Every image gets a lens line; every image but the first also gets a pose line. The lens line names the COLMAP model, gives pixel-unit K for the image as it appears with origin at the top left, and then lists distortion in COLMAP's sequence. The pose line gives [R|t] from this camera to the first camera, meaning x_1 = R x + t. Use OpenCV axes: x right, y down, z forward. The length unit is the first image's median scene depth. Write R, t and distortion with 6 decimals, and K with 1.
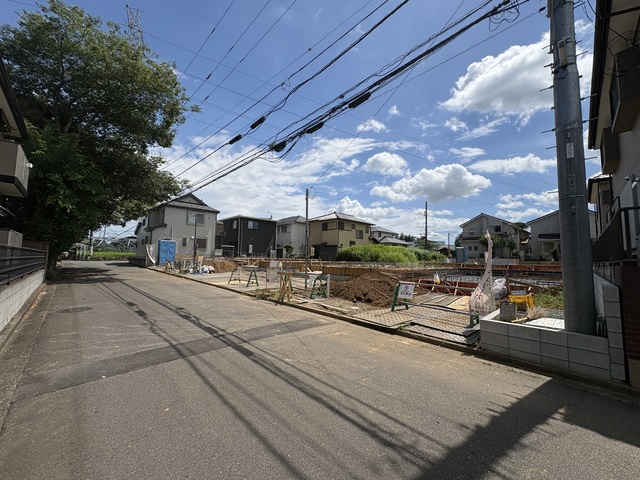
lens RADIAL K [[254.8, 0, 319.3], [0, 254.8, 232.7], [0, 0, 1]] dist [-0.001339, 0.000378]
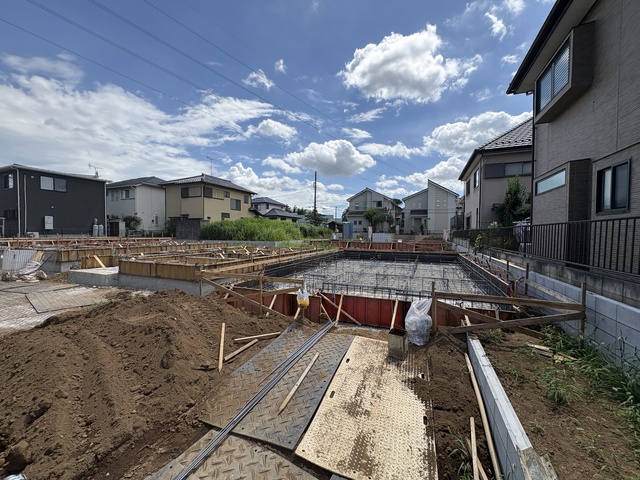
lens RADIAL K [[254.8, 0, 321.3], [0, 254.8, 237.2], [0, 0, 1]] dist [-0.001339, 0.000378]
pose [[0.920116, -0.017553, 0.391252, 0.074712], [-0.031530, 0.992433, 0.118674, 0.003322], [-0.390375, -0.121530, 0.912600, 0.127476]]
